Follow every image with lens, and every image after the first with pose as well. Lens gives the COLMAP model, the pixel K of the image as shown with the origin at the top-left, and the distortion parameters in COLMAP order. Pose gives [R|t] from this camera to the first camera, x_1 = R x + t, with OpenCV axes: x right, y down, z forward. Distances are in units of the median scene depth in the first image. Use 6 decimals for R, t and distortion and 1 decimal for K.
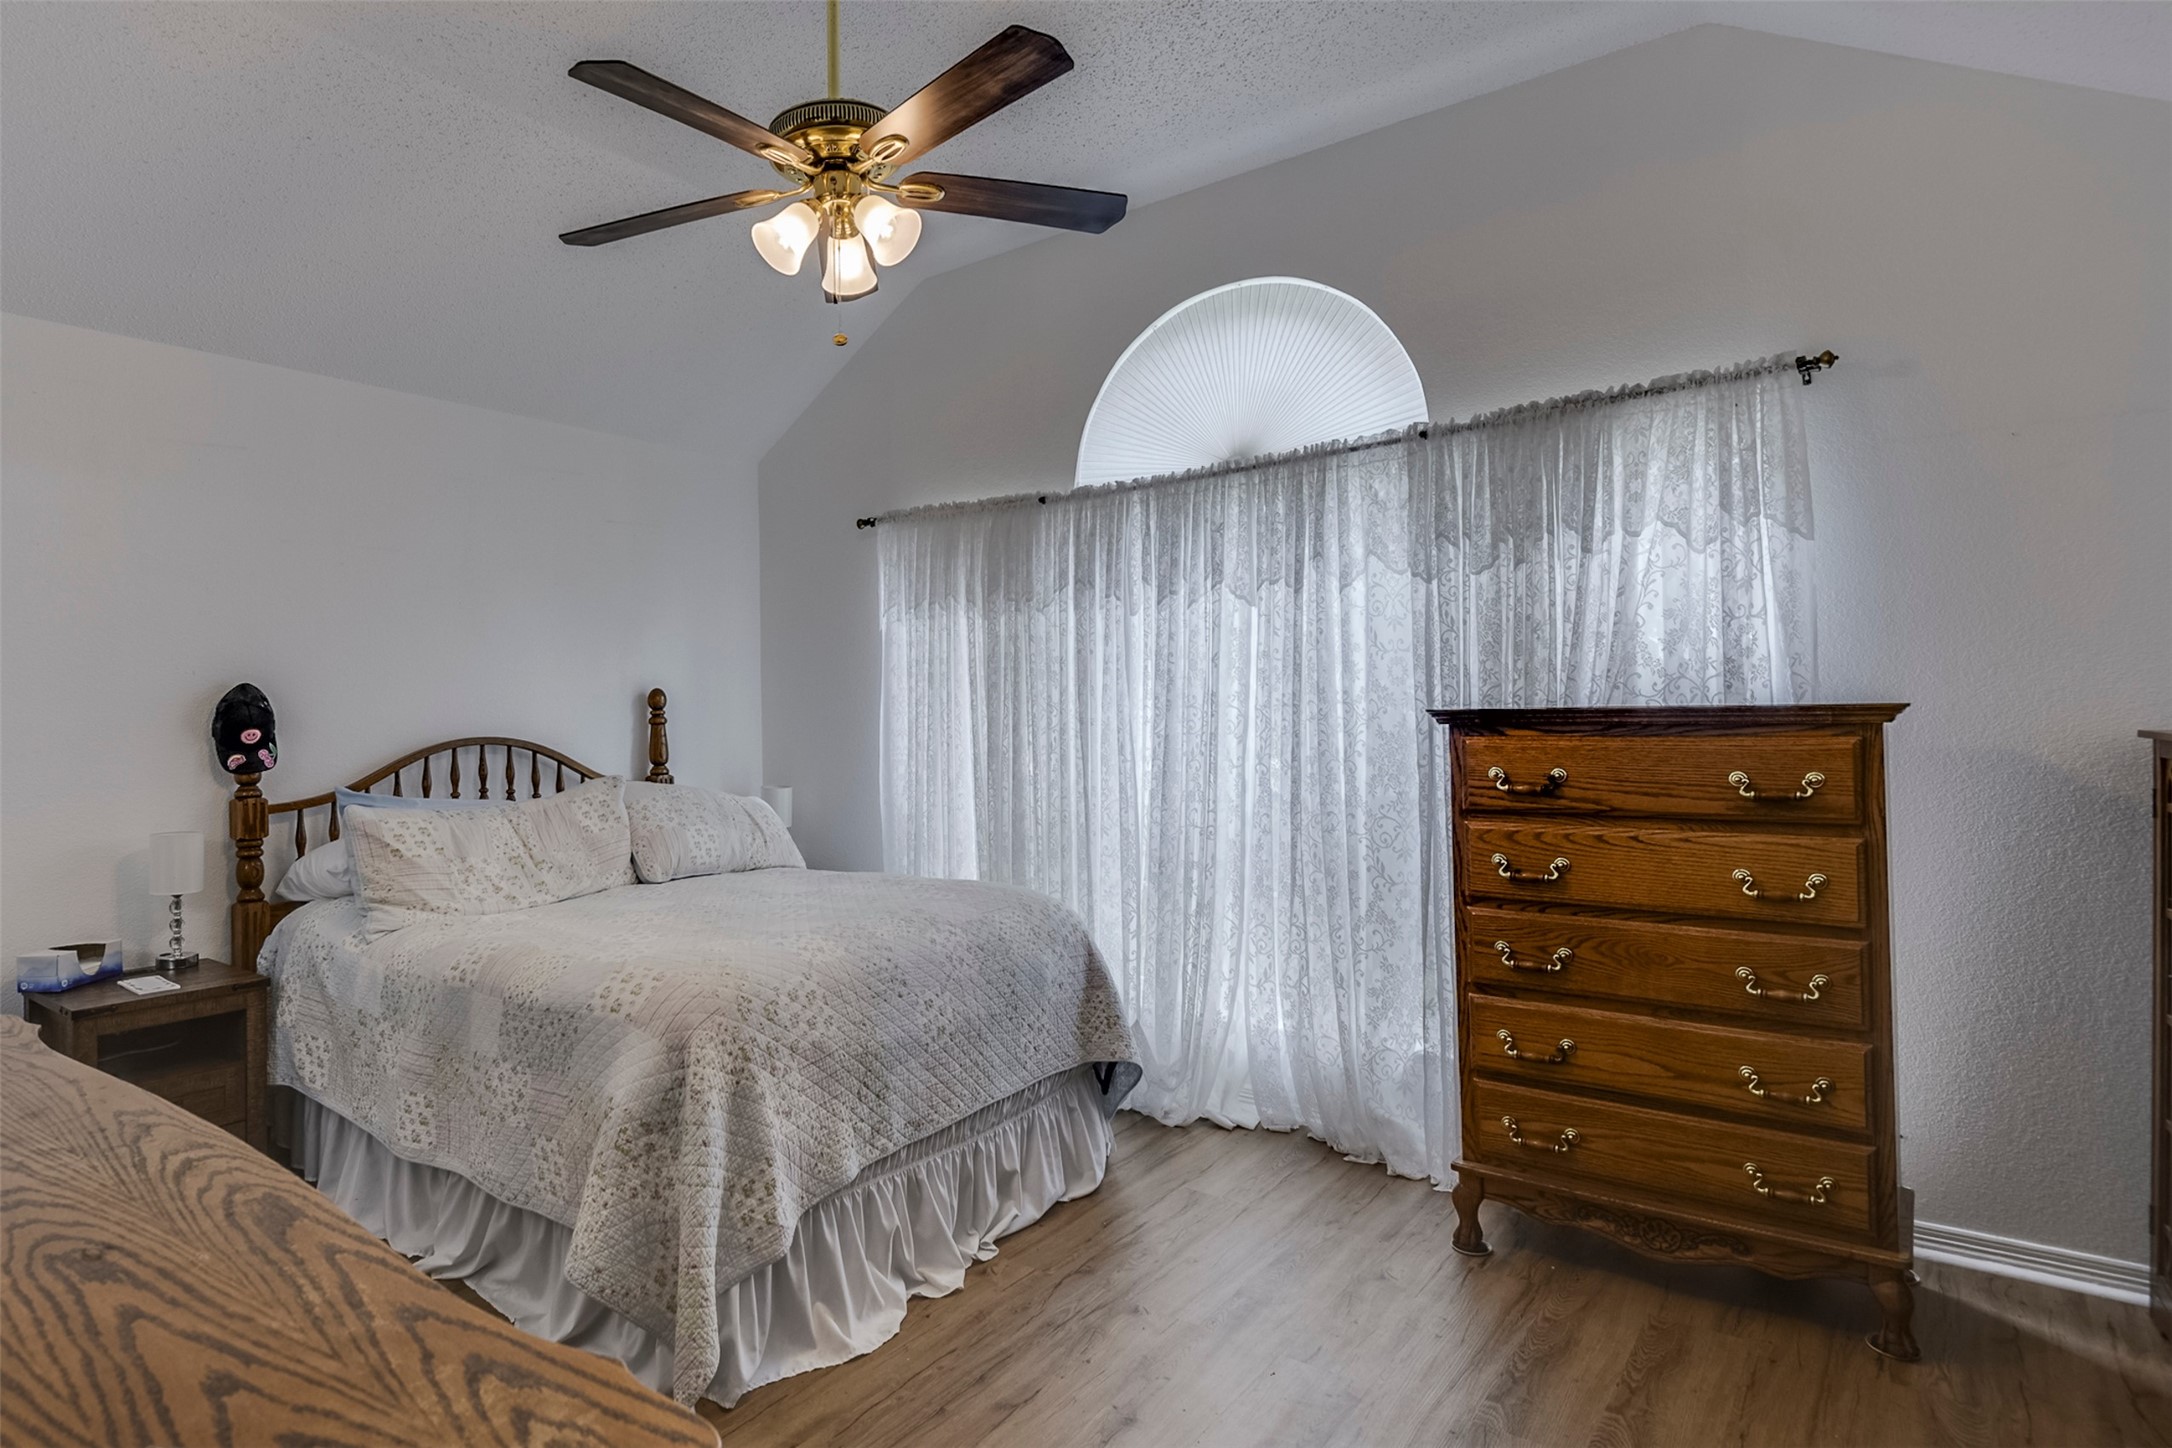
lens RADIAL K [[1059.5, 0, 1091.2], [0, 1059.5, 741.3], [0, 0, 1]] dist [-0.003322, -0.021986]
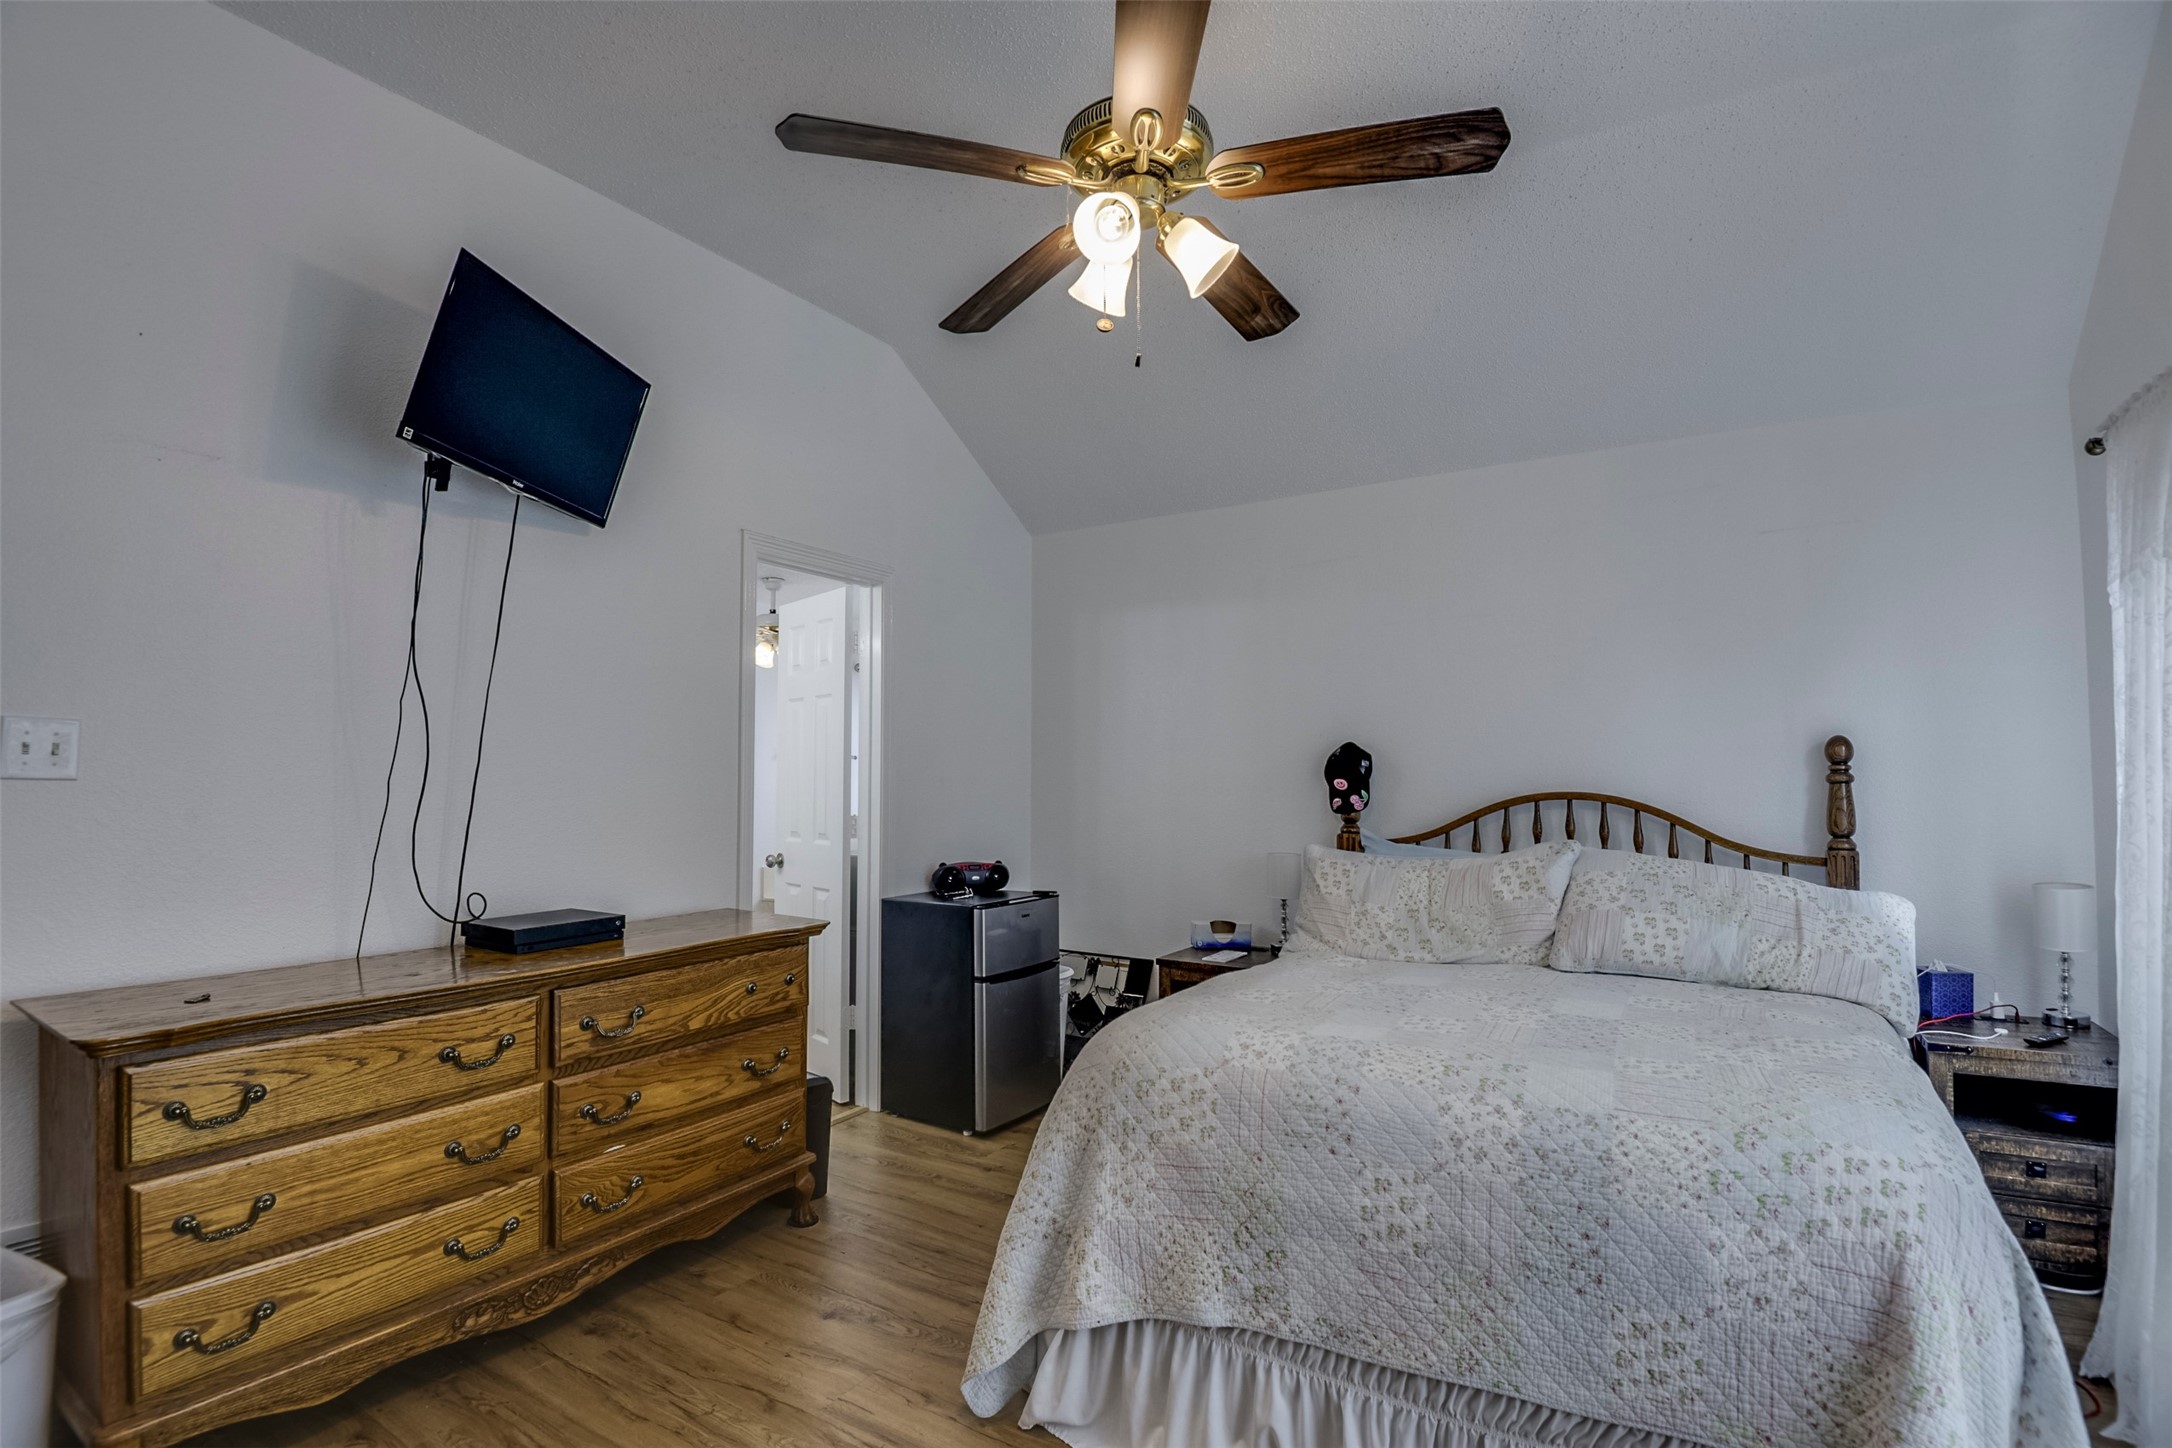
lens RADIAL K [[1027.9, 0, 1051.2], [0, 1027.9, 715.3], [0, 0, 1]] dist [0.001561, -0.037935]
pose [[0.074252, -0.032944, -0.996695, 0.502559], [-0.026627, 0.999032, -0.035005, -0.042033], [0.996884, 0.029138, 0.073303, 0.651523]]
